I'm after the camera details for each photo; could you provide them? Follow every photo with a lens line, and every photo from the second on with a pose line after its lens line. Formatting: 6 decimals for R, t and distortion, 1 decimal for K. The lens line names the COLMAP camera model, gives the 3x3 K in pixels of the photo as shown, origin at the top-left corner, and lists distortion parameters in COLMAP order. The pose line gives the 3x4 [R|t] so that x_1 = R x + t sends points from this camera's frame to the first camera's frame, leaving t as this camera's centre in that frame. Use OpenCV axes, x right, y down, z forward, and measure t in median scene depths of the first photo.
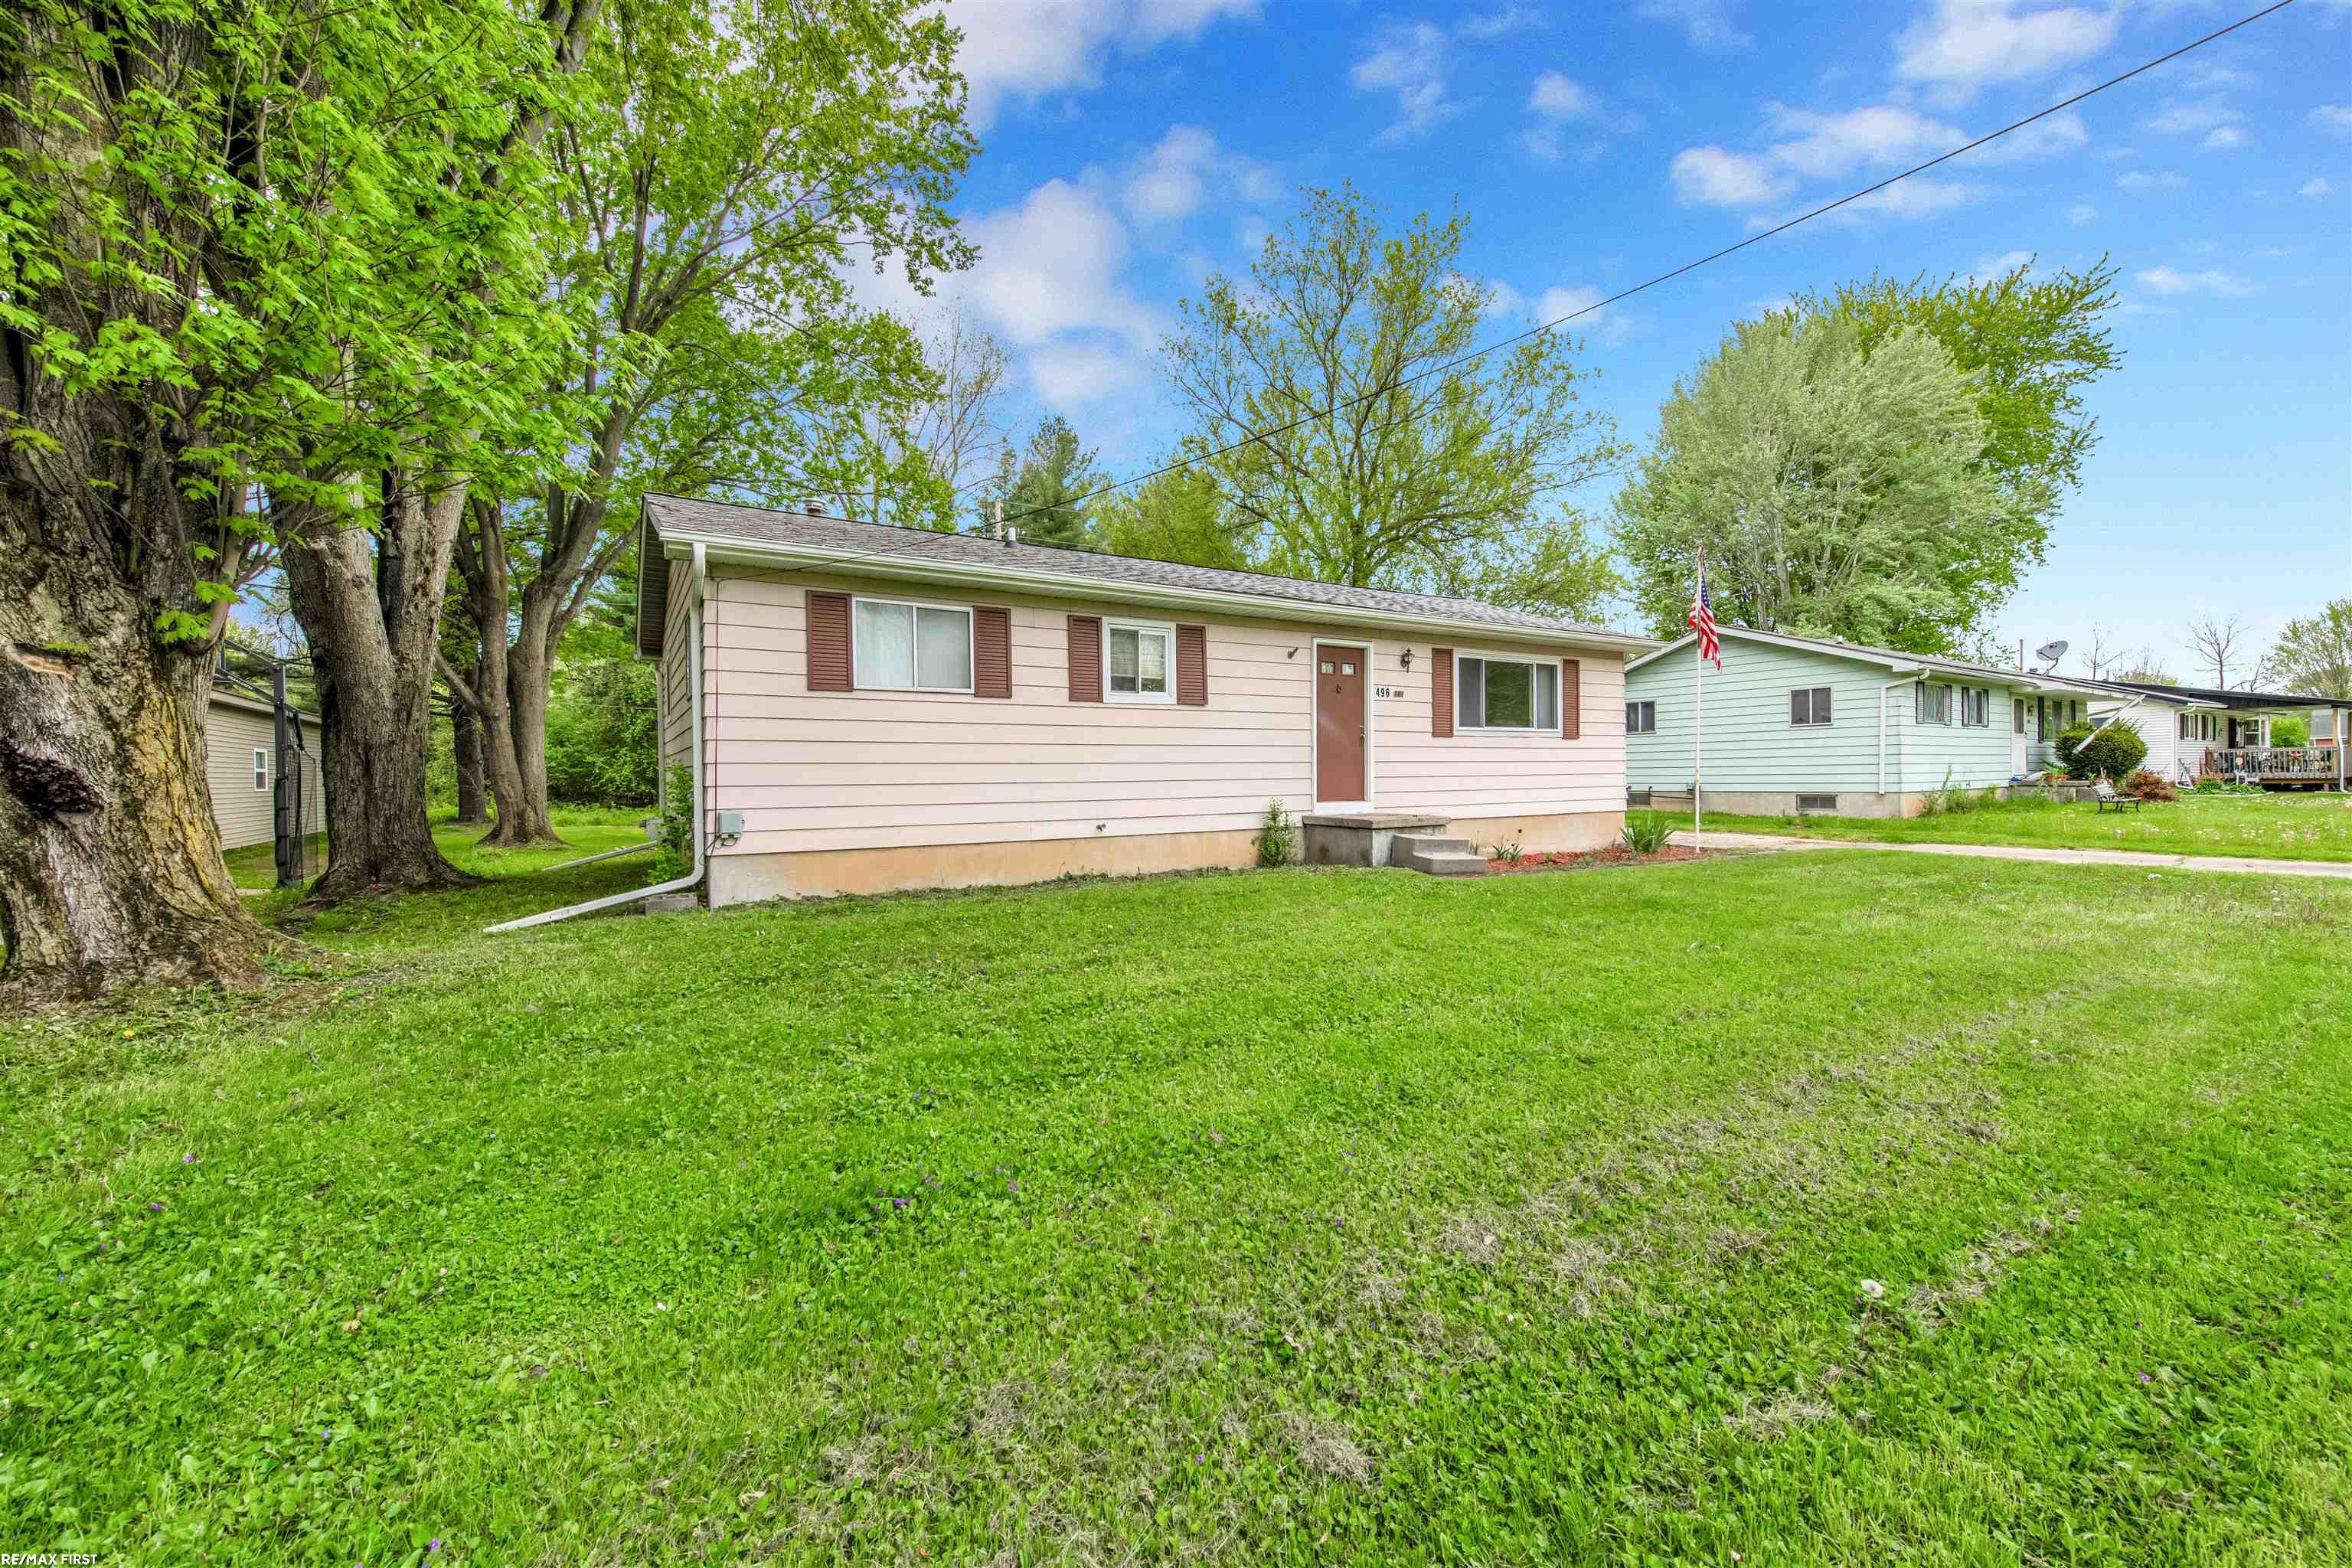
lens RADIAL K [[964.1, 0, 1166.3], [0, 964.1, 803.7], [0, 0, 1]] dist [0.002631, 0.000142]
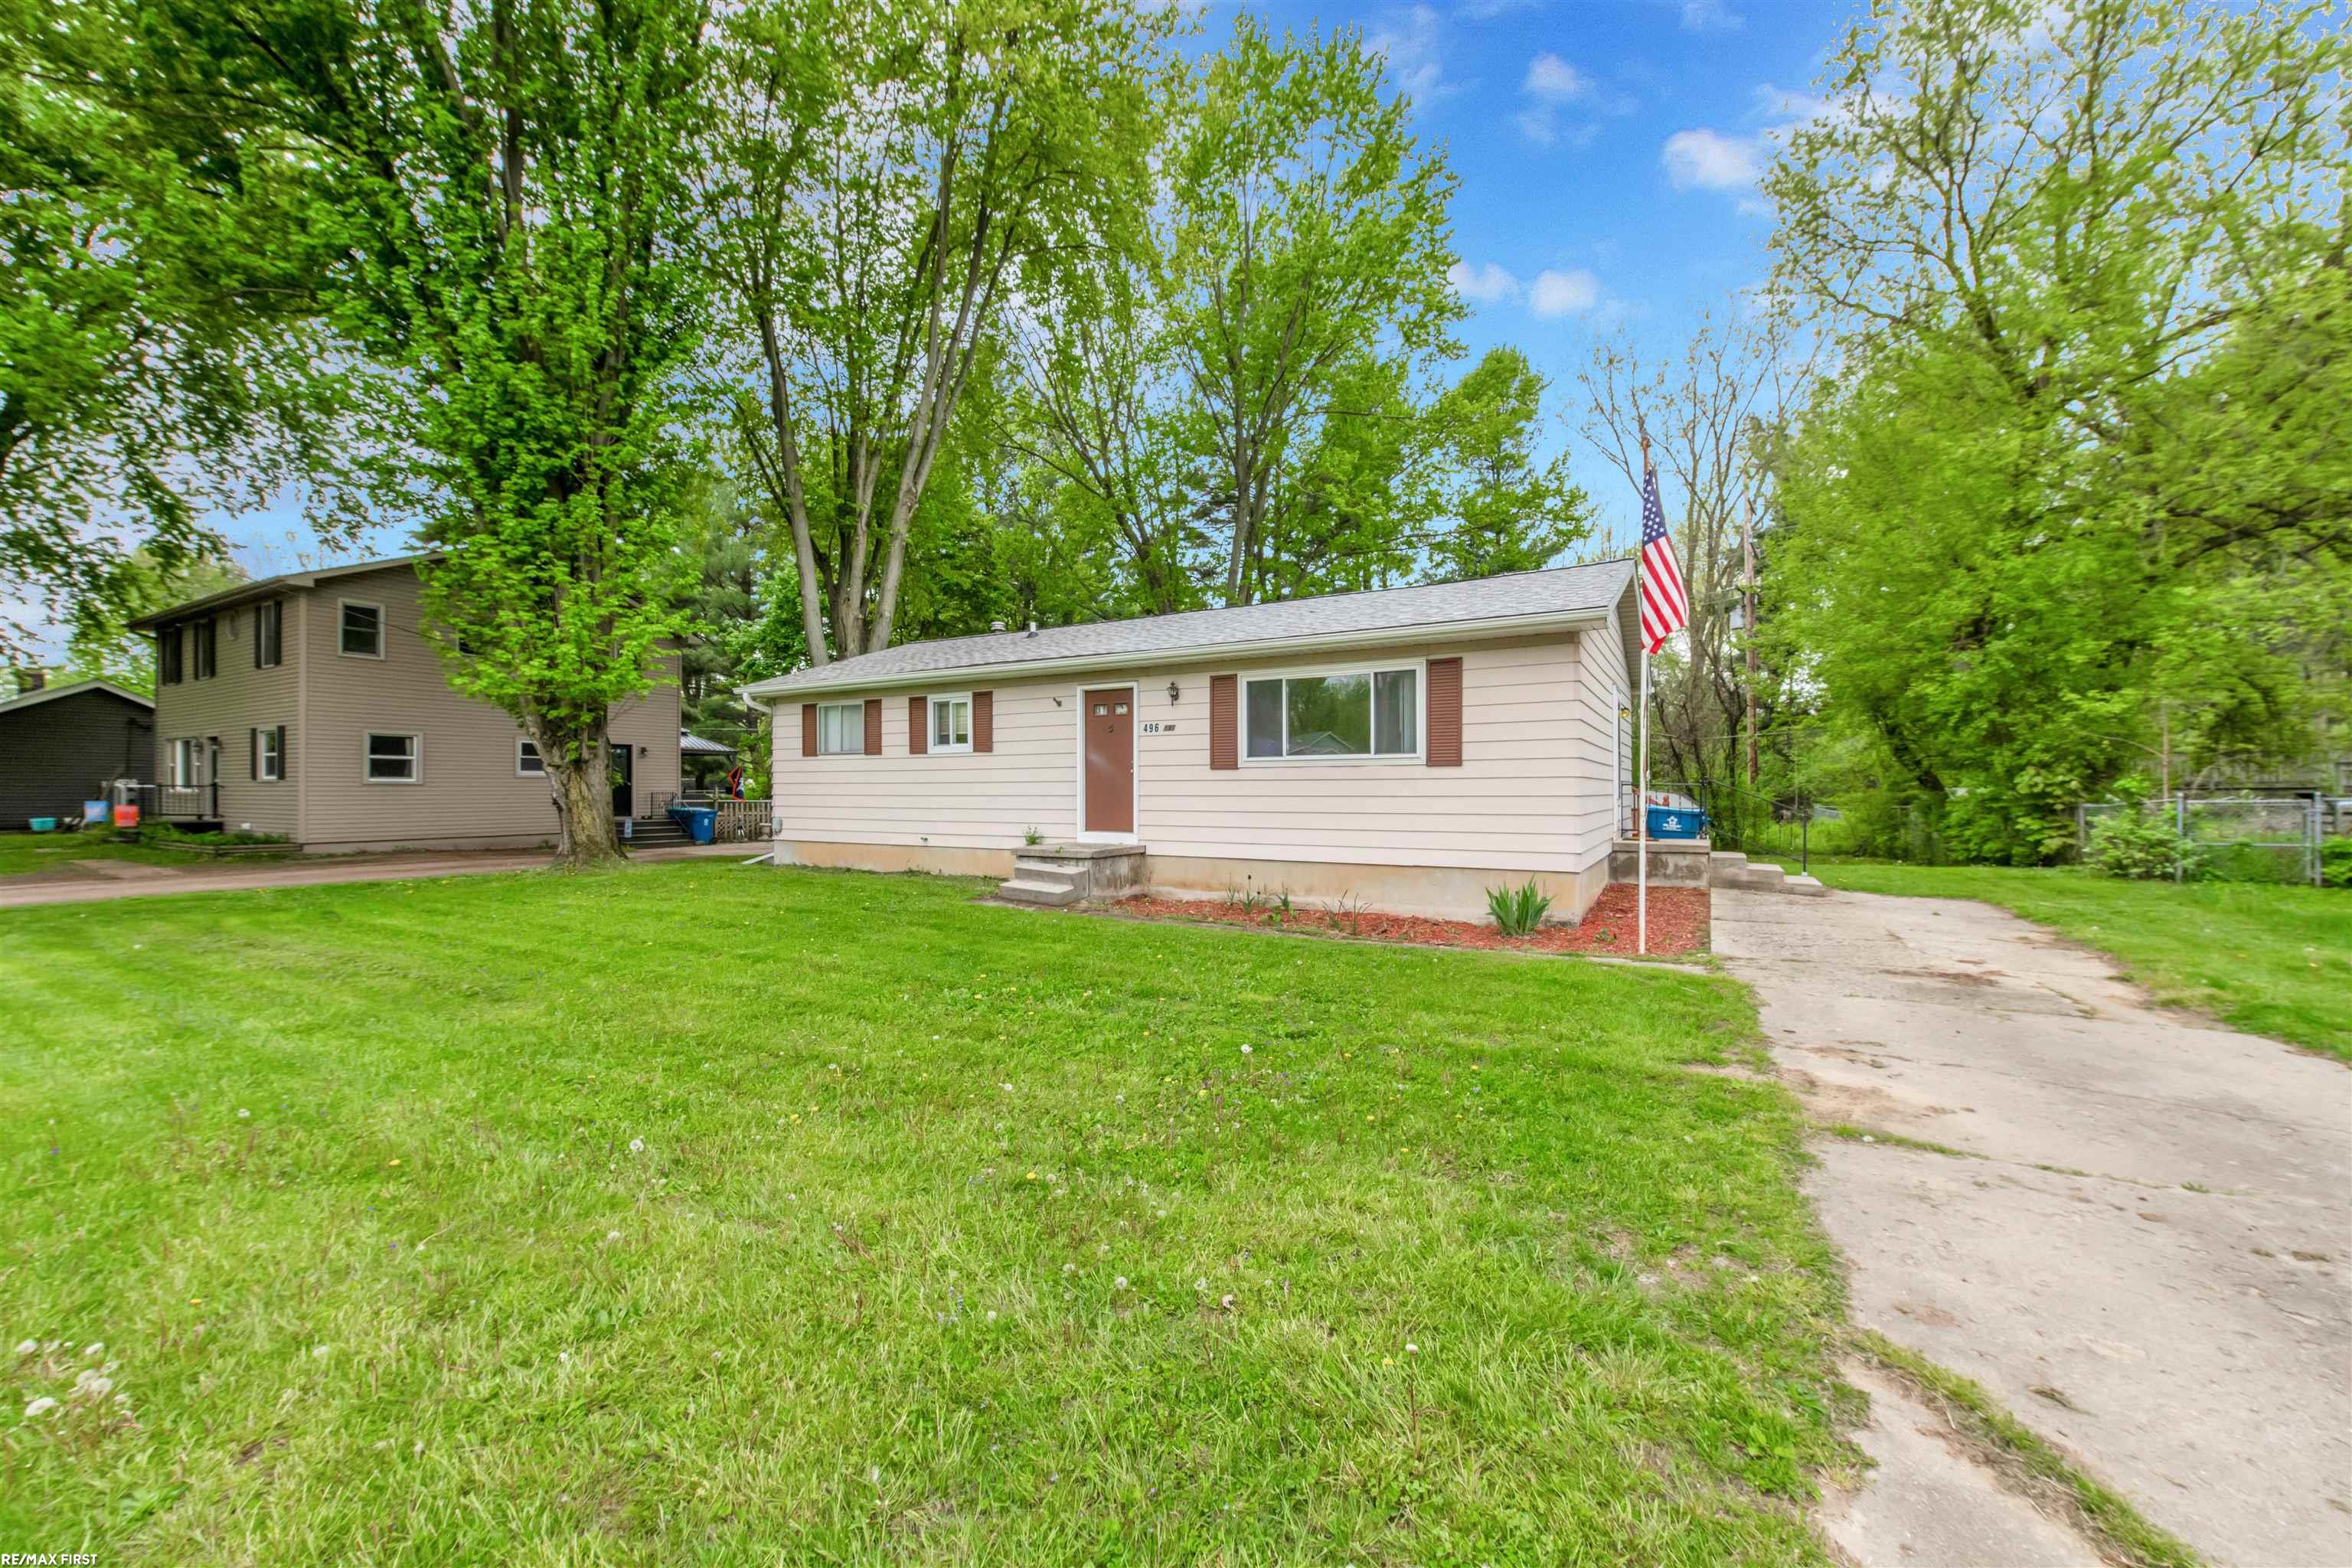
lens RADIAL K [[964.1, 0, 1166.3], [0, 964.1, 803.7], [0, 0, 1]] dist [0.002631, 0.000142]
pose [[0.438678, -0.002576, -0.898640, 1.185502], [-0.055469, 0.998011, -0.029938, -0.004273], [0.896931, 0.062980, 0.437663, 0.580006]]
